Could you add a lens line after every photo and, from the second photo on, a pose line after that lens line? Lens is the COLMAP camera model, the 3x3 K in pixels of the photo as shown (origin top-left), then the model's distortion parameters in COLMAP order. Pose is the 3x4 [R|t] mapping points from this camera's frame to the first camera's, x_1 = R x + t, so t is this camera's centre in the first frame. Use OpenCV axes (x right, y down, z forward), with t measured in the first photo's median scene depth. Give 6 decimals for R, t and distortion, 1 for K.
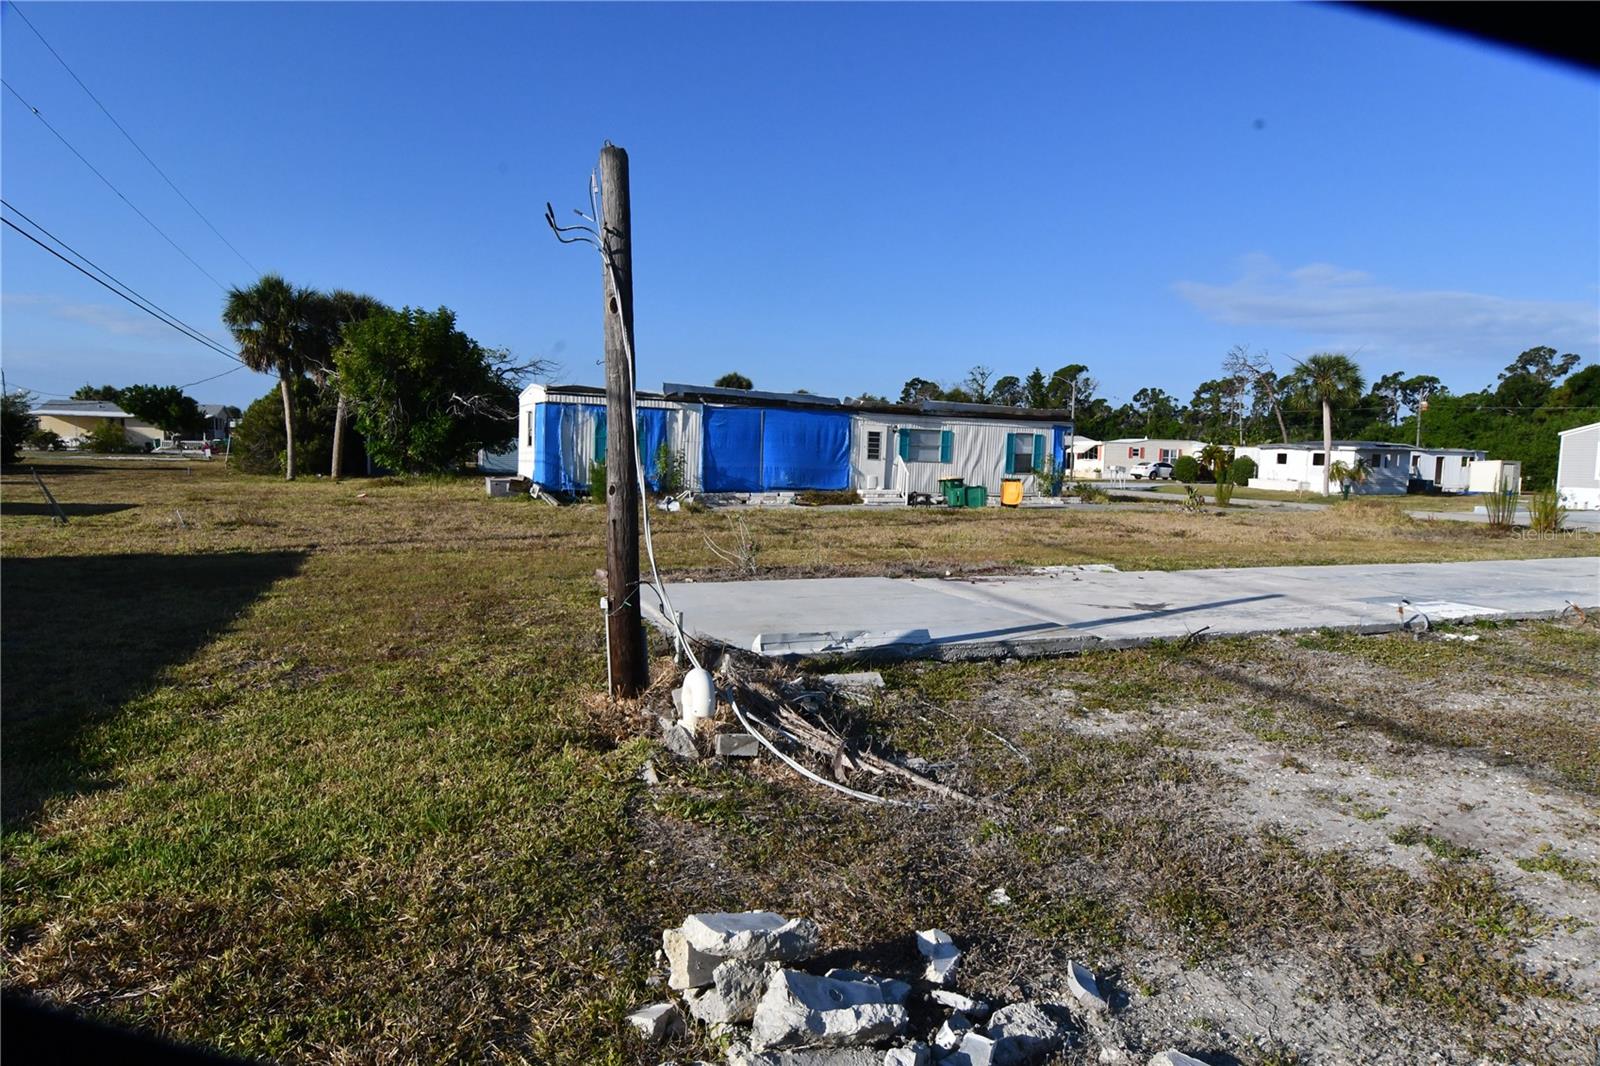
lens RADIAL K [[930.0, 0, 780.1], [0, 930.0, 546.9], [0, 0, 1]] dist [-0.007826, -0.009621]
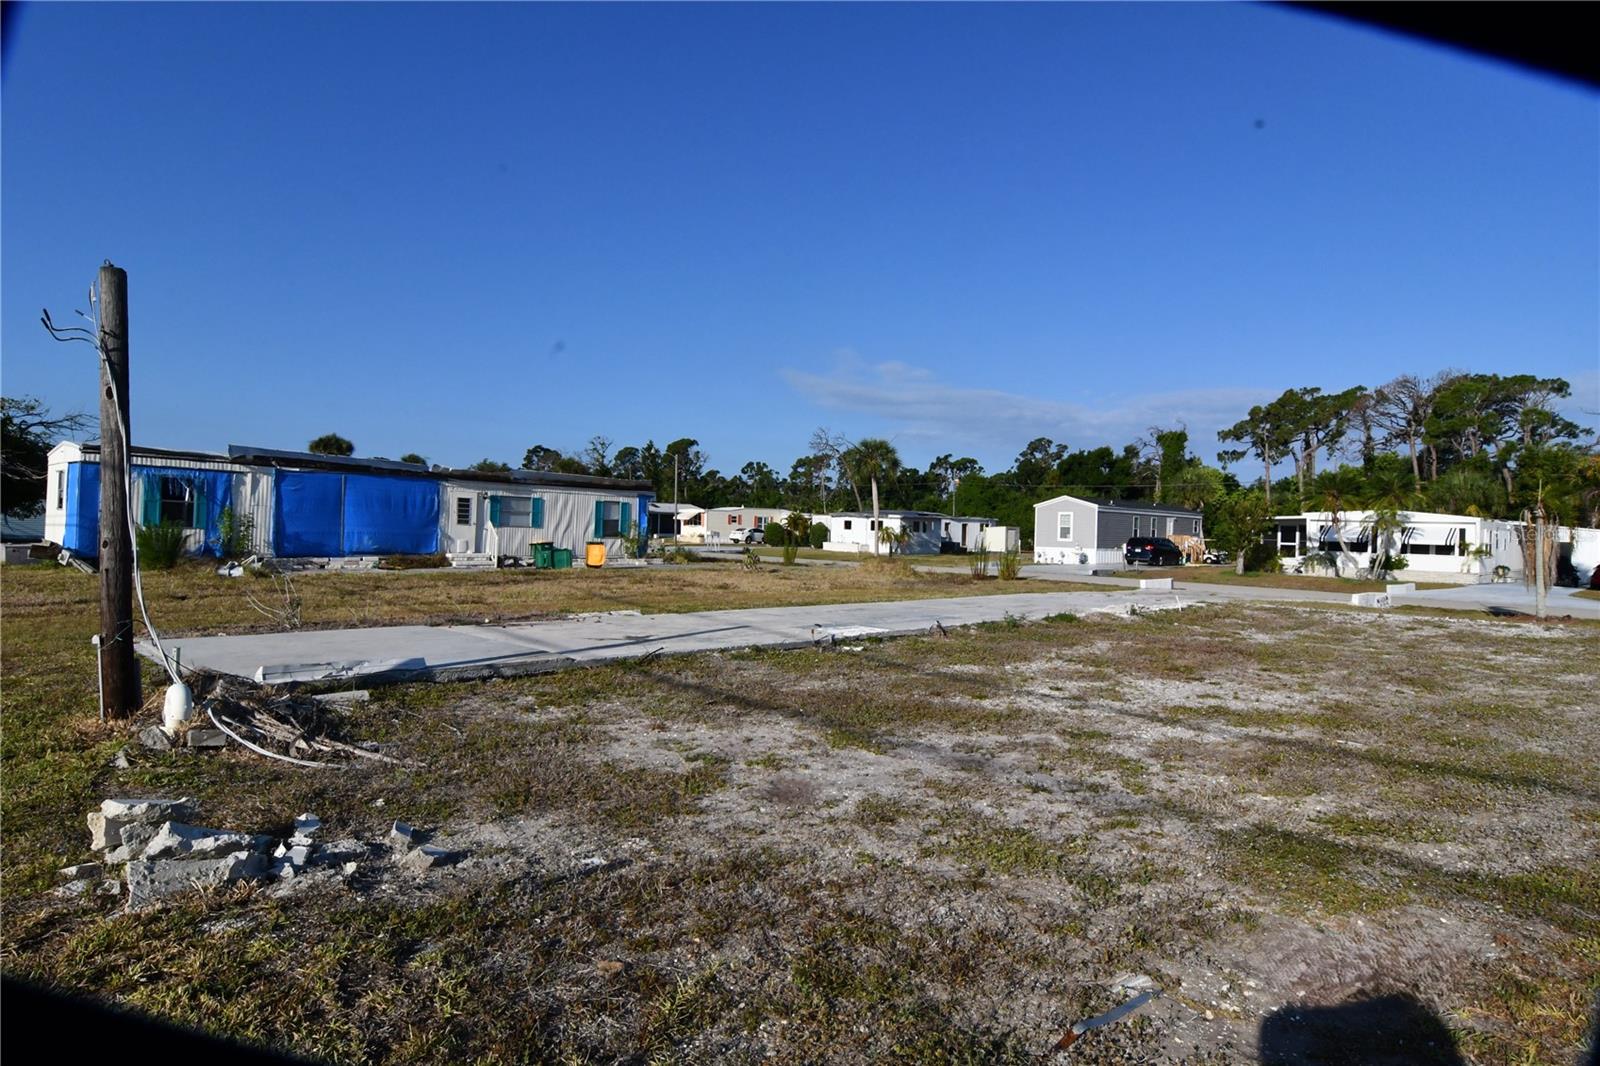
lens RADIAL K [[930.0, 0, 807.3], [0, 930.0, 539.0], [0, 0, 1]] dist [-0.007826, -0.009621]
pose [[0.917933, -0.003626, 0.396718, 0.045182], [0.035371, 0.996724, -0.072732, 0.012891], [-0.395155, 0.080795, 0.915054, -0.113462]]
